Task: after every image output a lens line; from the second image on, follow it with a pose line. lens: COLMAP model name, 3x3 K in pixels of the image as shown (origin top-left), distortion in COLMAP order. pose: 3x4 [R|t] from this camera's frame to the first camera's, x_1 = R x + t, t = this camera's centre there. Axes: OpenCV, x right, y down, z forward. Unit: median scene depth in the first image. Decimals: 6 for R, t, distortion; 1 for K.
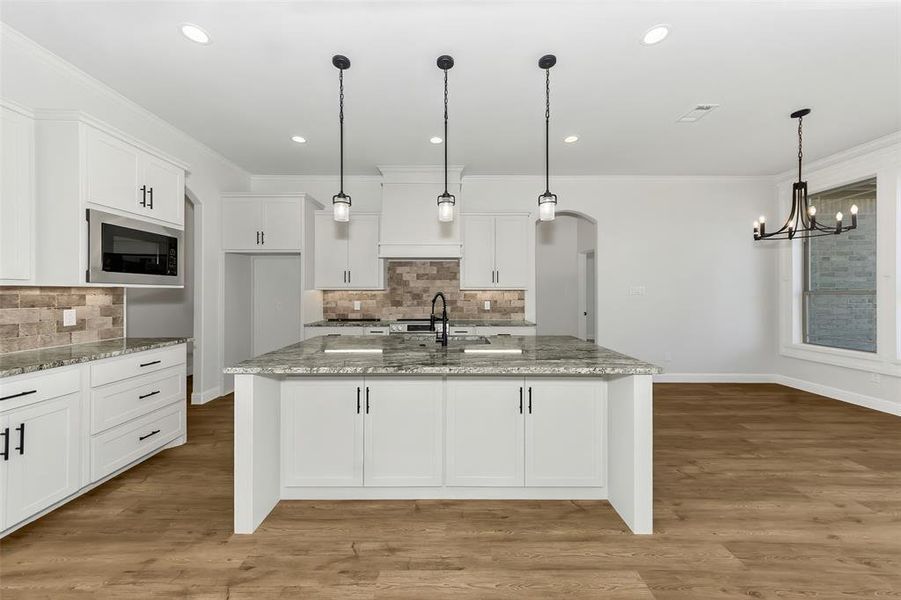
lens RADIAL K [[334.1, 0, 447.5], [0, 334.1, 291.2], [0, 0, 1]] dist [-0.002313, -0.000183]
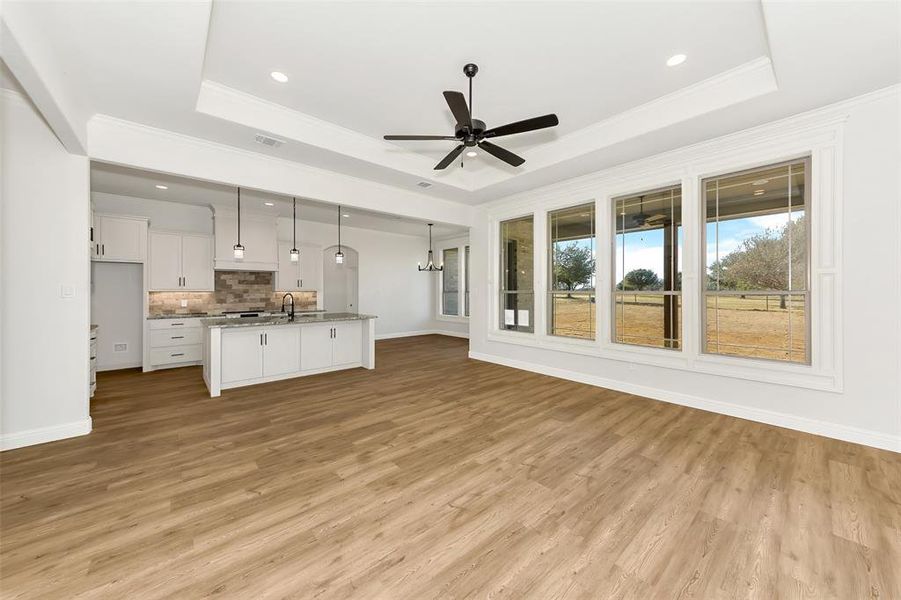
lens RADIAL K [[334.1, 0, 447.5], [0, 334.1, 291.2], [0, 0, 1]] dist [-0.002313, -0.000183]
pose [[0.774857, -0.003166, 0.632128, -0.325506], [0.001787, 0.999994, 0.002819, -0.007323], [-0.632134, -0.001055, 0.774859, -0.724062]]
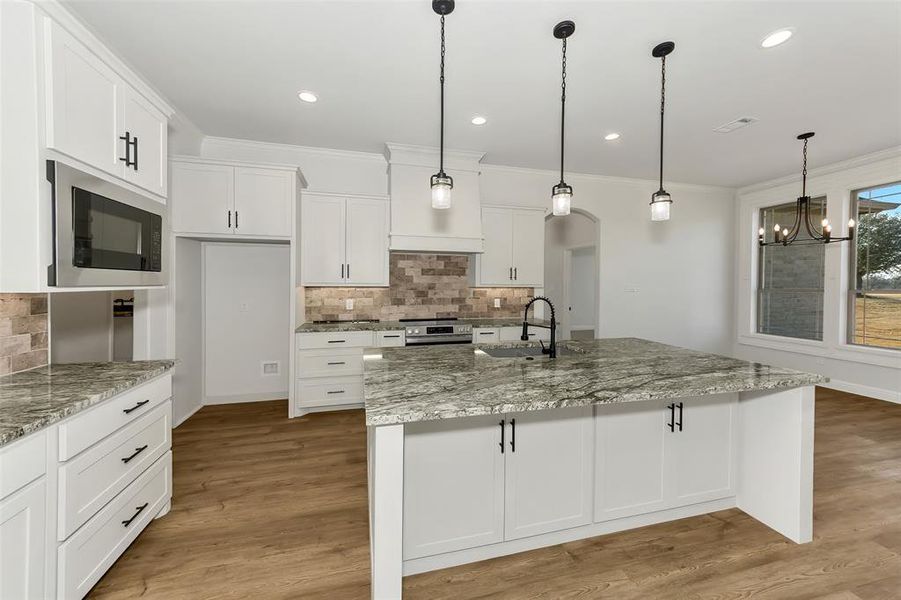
lens RADIAL K [[335.4, 0, 453.4], [0, 335.4, 287.4], [0, 0, 1]] dist [-0.000294, 0.000214]
pose [[0.966235, 0.000871, 0.257661, -0.260311], [-0.005371, 0.999845, 0.016762, -0.018048], [-0.257606, -0.017580, 0.966090, 0.116318]]
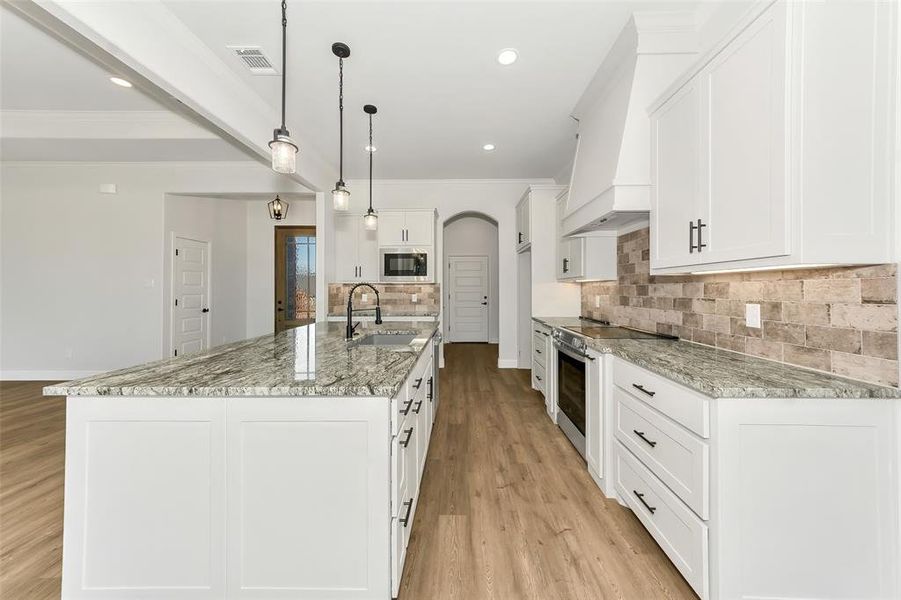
lens RADIAL K [[299.6, 0, 438.2], [0, 299.6, 286.2], [0, 0, 1]] dist [-0.000562, -0.000038]
pose [[-0.007894, -0.009418, -0.999924, 0.467294], [0.002379, 0.999953, -0.009437, 0.013816], [0.999966, -0.002453, -0.007871, 0.698998]]
